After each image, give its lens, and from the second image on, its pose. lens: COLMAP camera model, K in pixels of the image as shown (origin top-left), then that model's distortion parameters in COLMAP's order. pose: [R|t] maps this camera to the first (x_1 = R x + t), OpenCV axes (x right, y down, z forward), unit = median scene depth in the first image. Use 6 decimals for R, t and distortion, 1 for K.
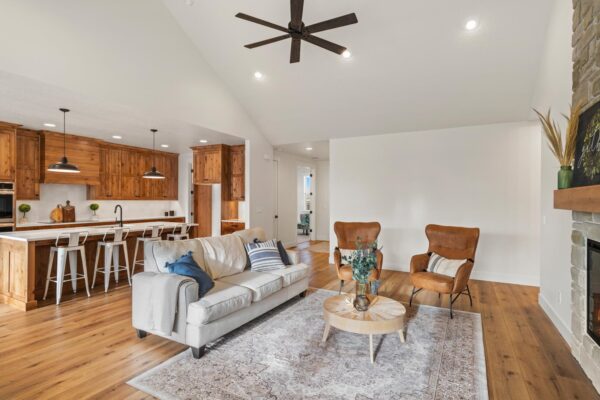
lens RADIAL K [[308.9, 0, 301.1], [0, 308.9, 203.7], [0, 0, 1]] dist [0.006050, 0.000503]
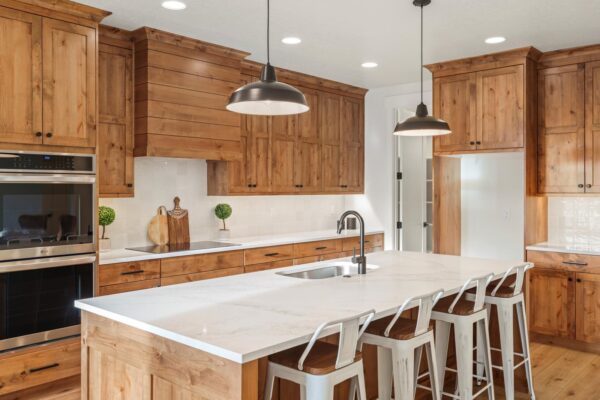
lens RADIAL K [[523.2, 0, 299.2], [0, 523.2, 194.6], [0, 0, 1]] dist [-0.001987, 0.014128]
pose [[0.970954, -0.004401, -0.239225, -0.413445], [0.003648, 0.999987, -0.003591, -0.010229], [0.239237, 0.002614, 0.970958, 0.329692]]
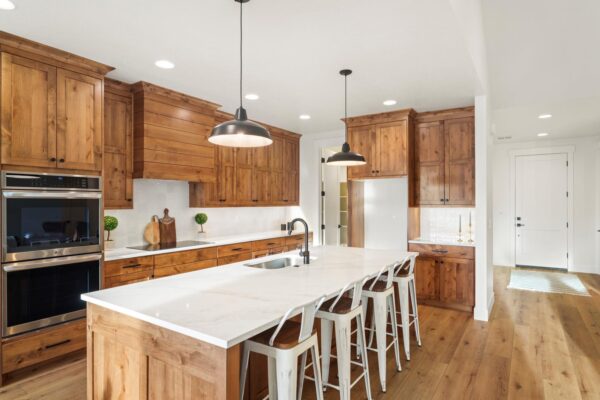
lens RADIAL K [[340.8, 0, 299.3], [0, 340.8, 204.4], [0, 0, 1]] dist [-0.005918, 0.000489]
pose [[0.995438, -0.007872, -0.095085, -0.441031], [0.007110, 0.999940, -0.008354, -0.011008], [0.095145, 0.007640, 0.995434, 0.377706]]
